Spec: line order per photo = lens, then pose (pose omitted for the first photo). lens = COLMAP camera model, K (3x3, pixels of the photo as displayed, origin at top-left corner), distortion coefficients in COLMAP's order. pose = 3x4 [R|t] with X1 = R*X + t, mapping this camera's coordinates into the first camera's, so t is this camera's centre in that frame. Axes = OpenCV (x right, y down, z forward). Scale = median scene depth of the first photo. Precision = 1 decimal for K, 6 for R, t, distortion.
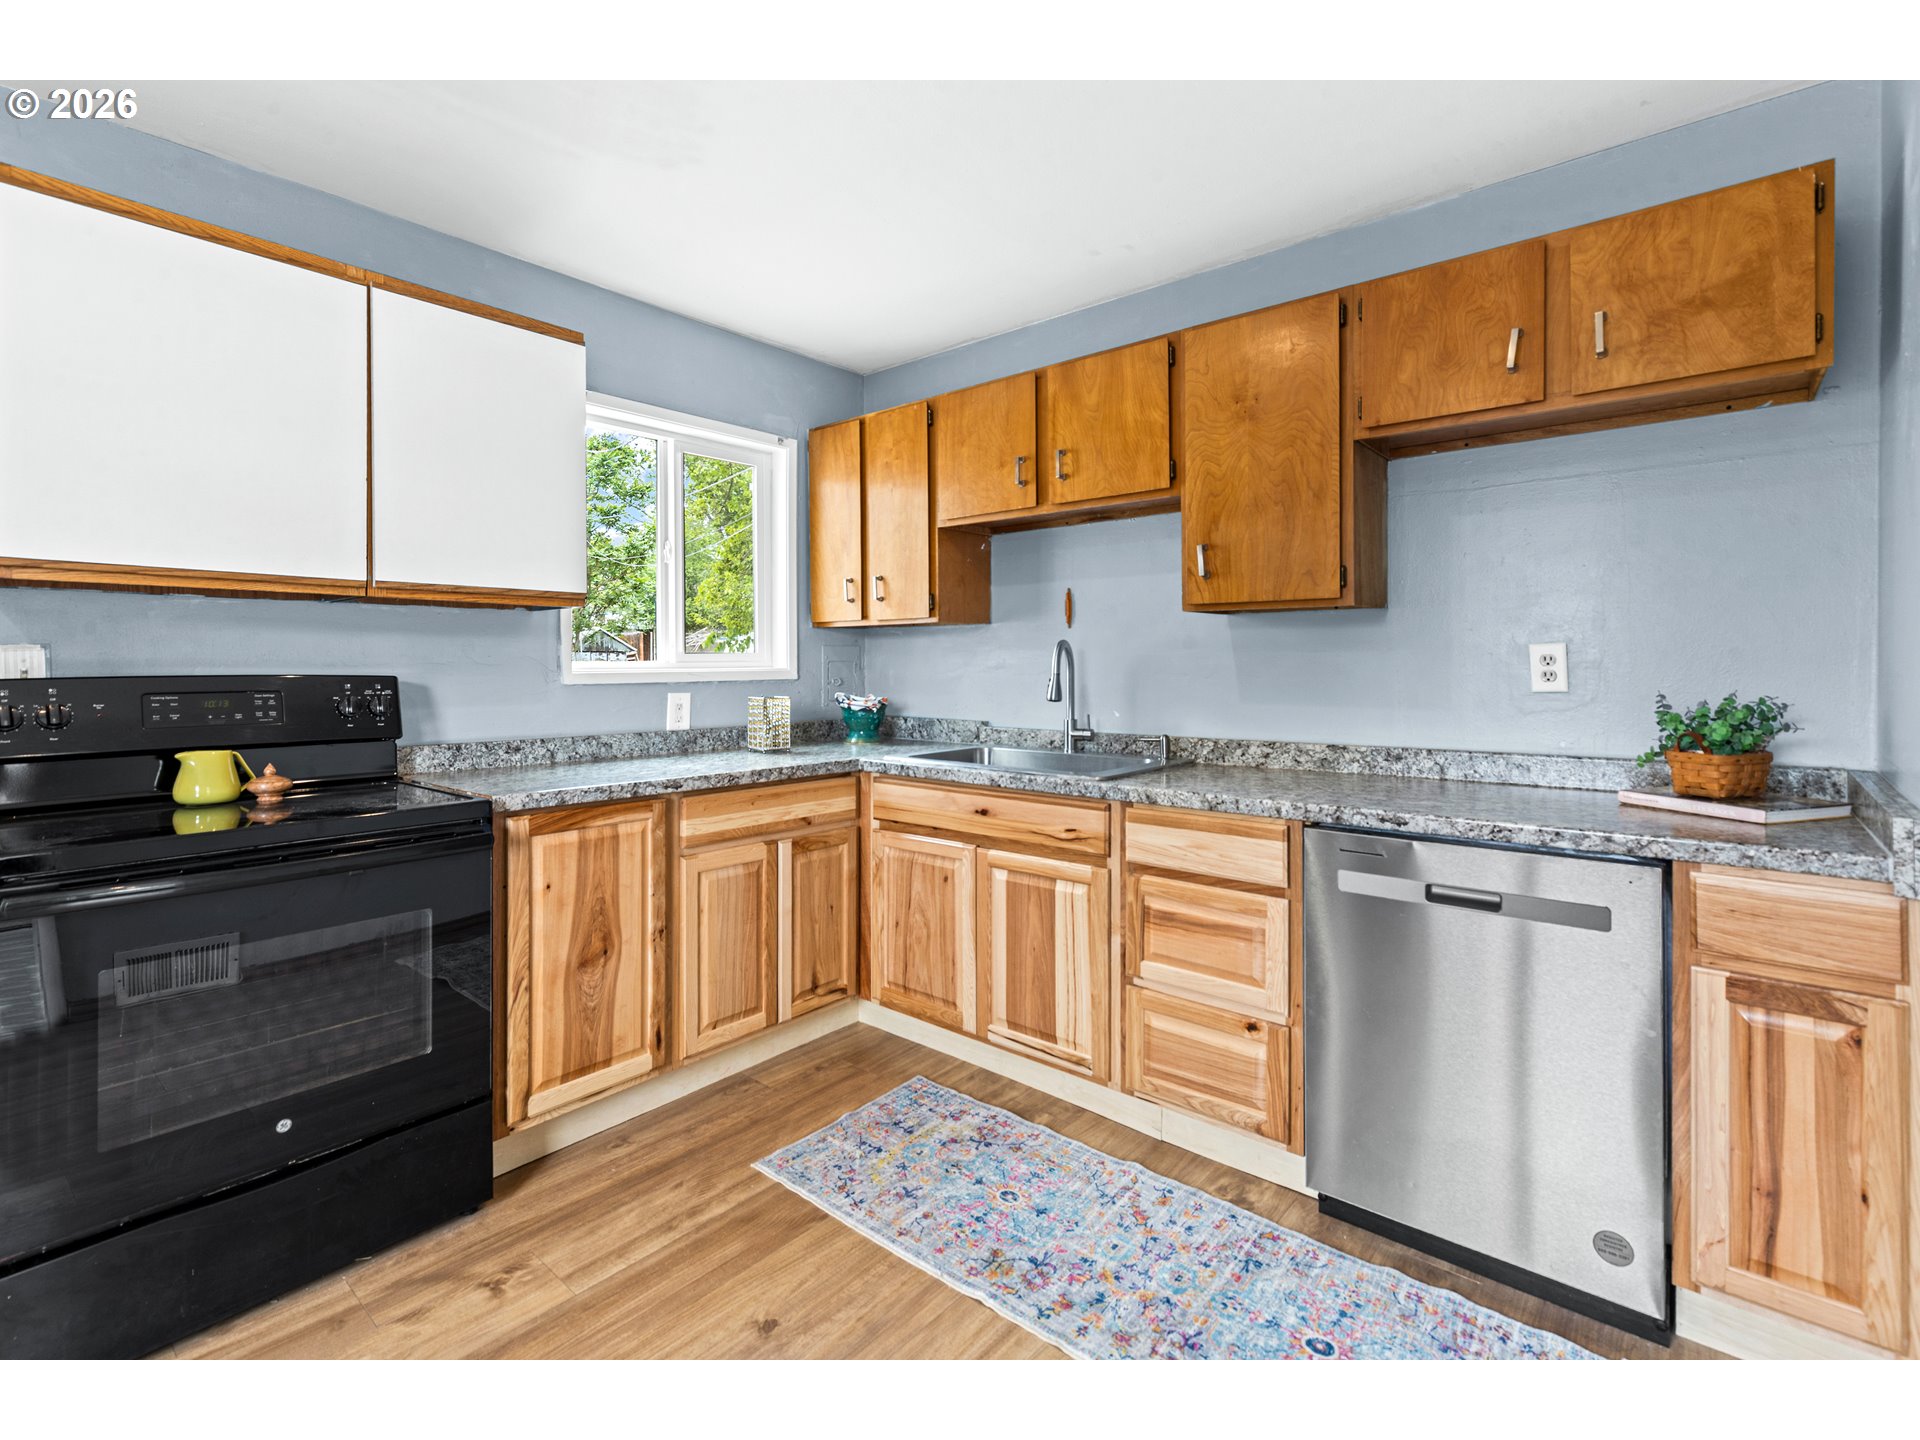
lens RADIAL K [[887.7, 0, 943.6], [0, 887.7, 664.8], [0, 0, 1]] dist [0.008001, -0.001195]
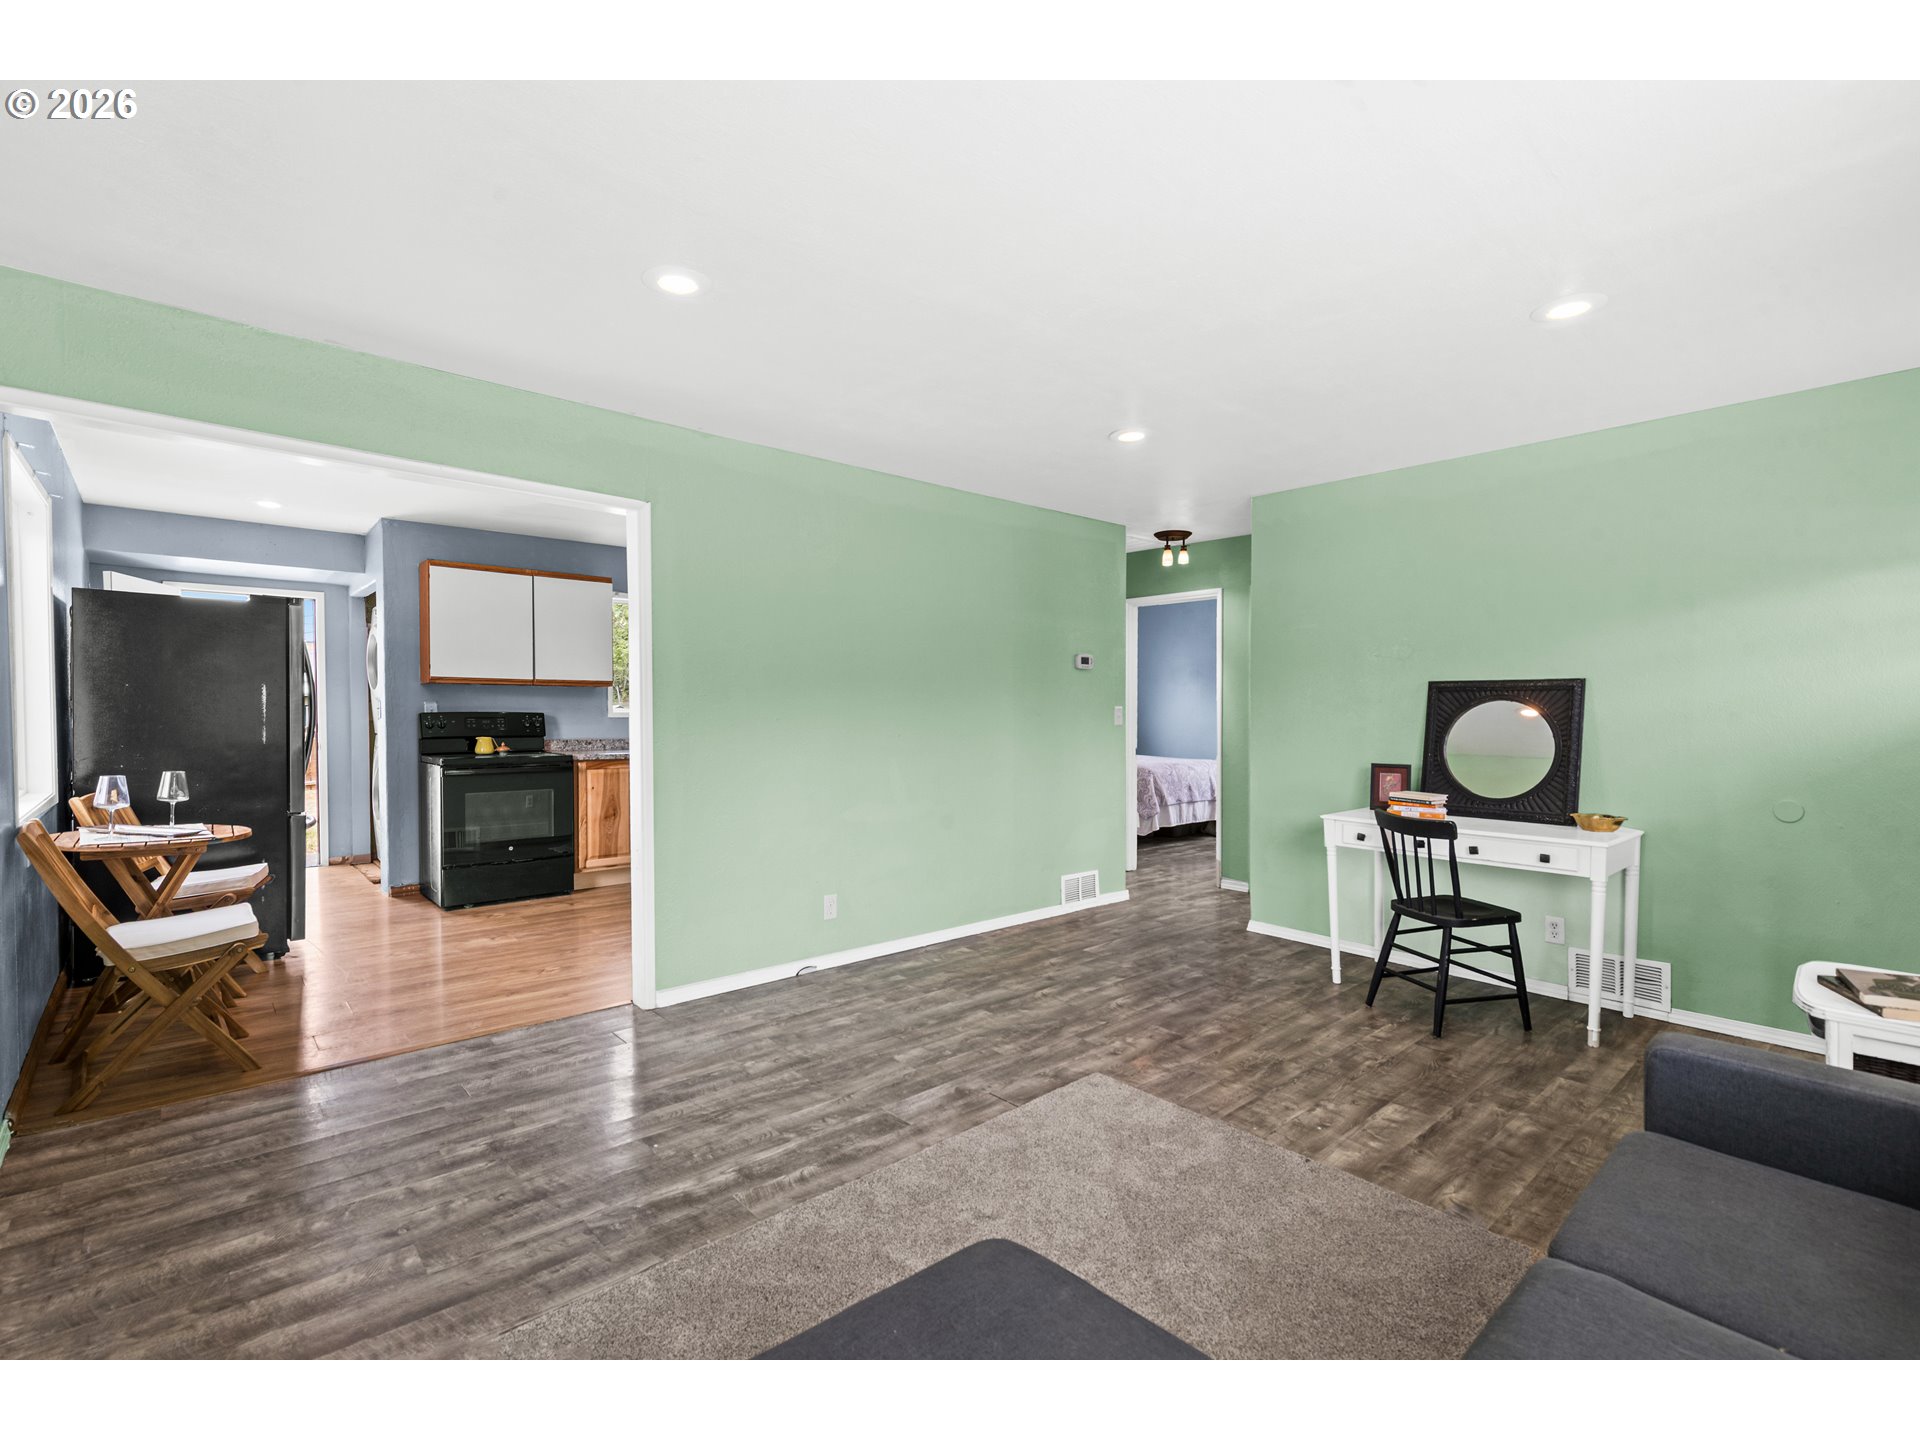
lens RADIAL K [[887.7, 0, 952.4], [0, 887.7, 729.4], [0, 0, 1]] dist [0.008001, -0.001195]
pose [[0.990377, 0.011202, -0.137944, 1.016361], [-0.008001, 0.999686, 0.023737, -0.011986], [0.138166, -0.022405, 0.990156, -1.546080]]
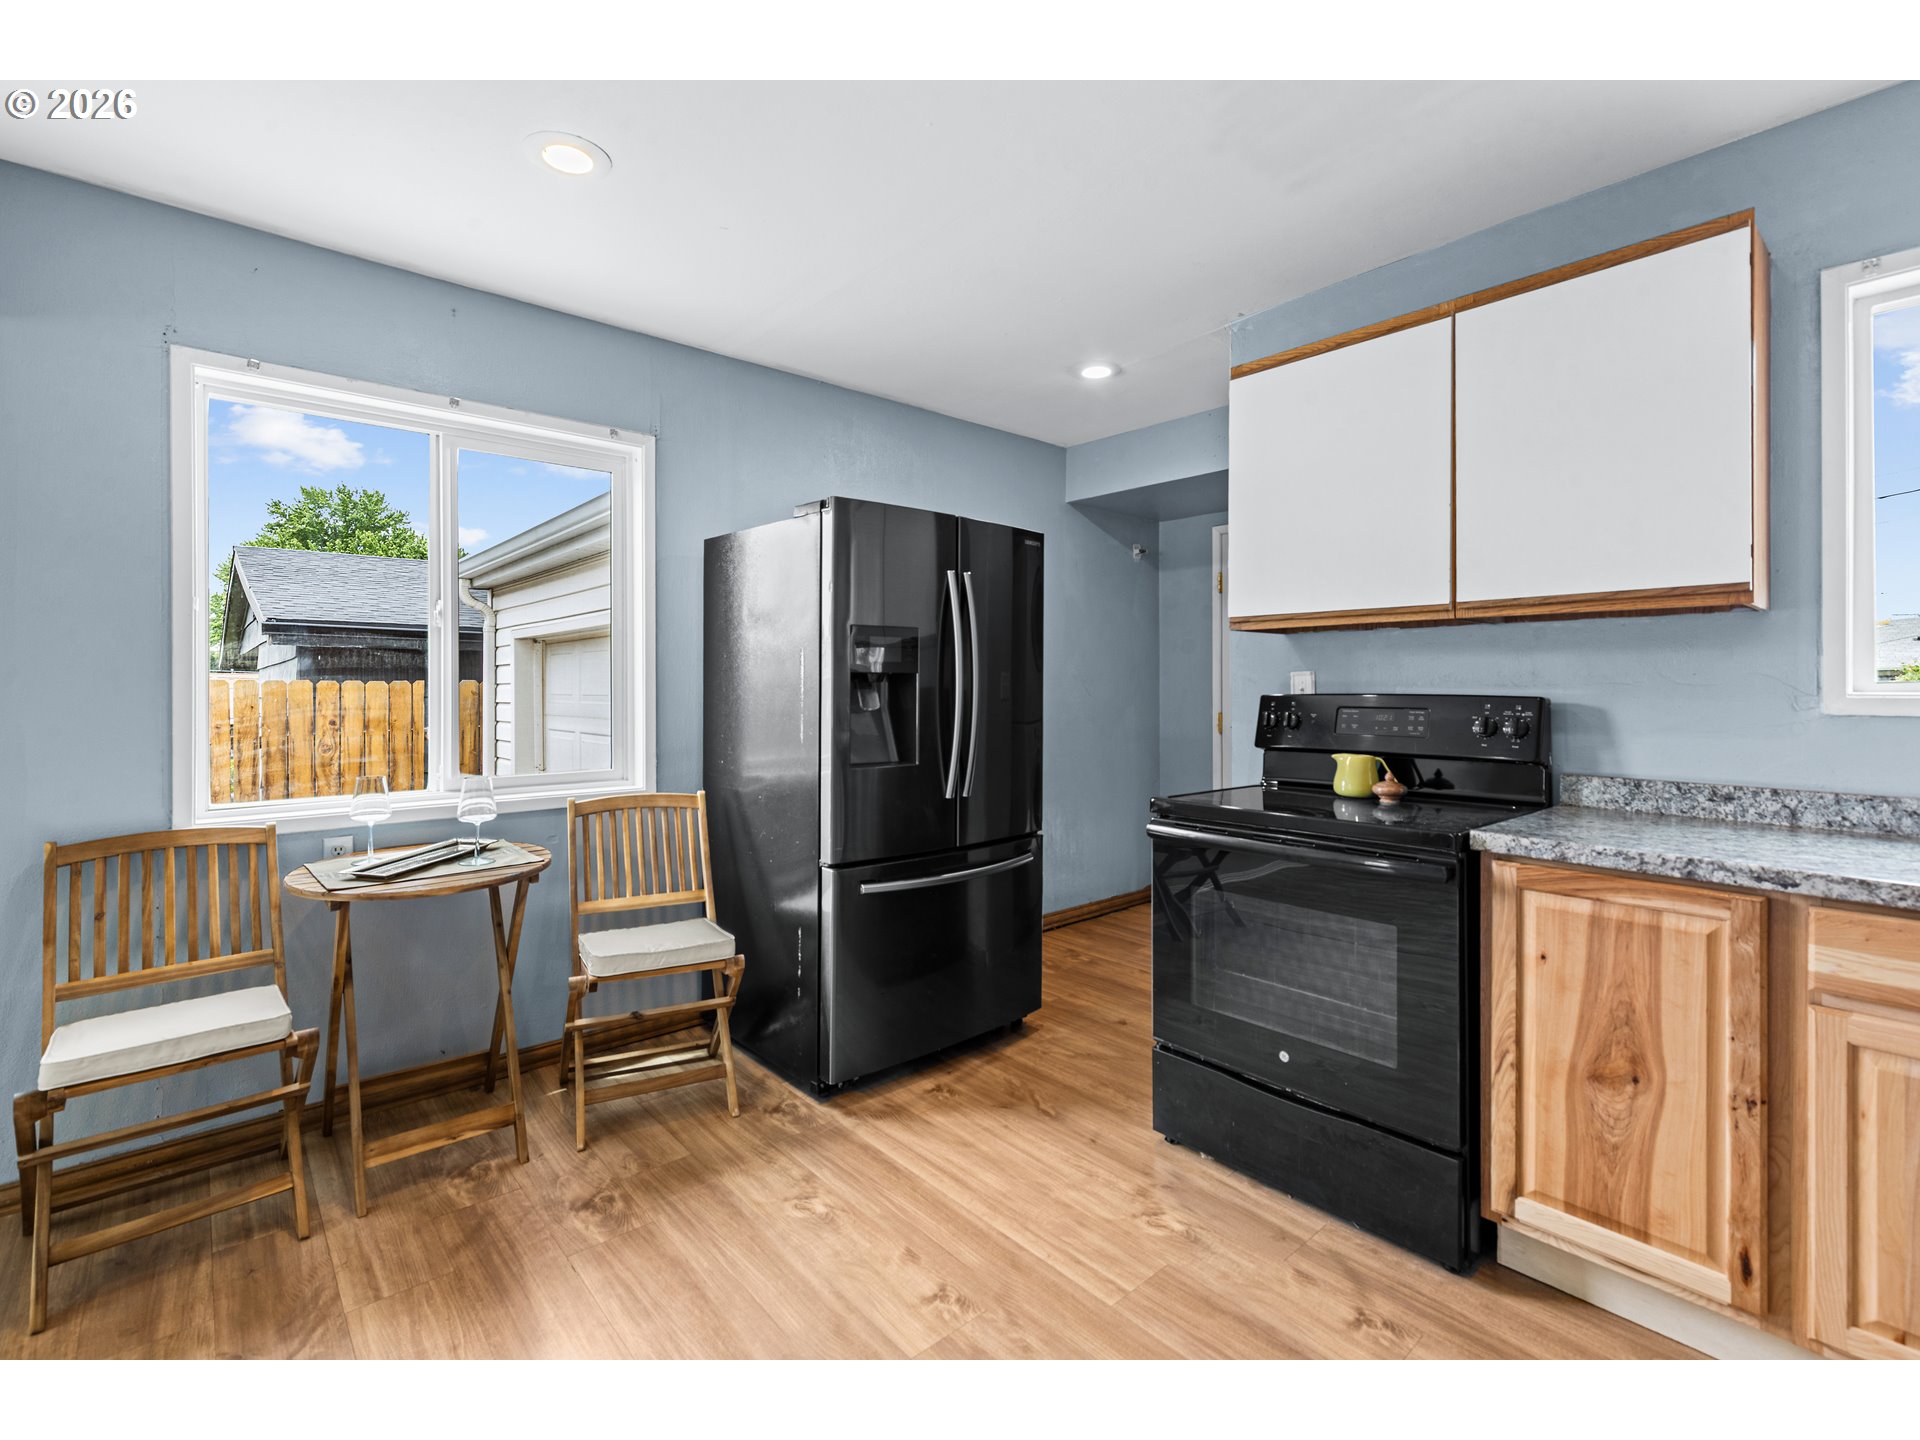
lens RADIAL K [[874.9, 0, 968.2], [0, 874.9, 684.1], [0, 0, 1]] dist [-0.001026, 0.000887]
pose [[-0.131306, -0.000774, -0.991342, 0.400708], [0.001040, 0.999999, -0.000918, -0.001024], [0.991341, -0.001151, -0.131305, 0.552938]]
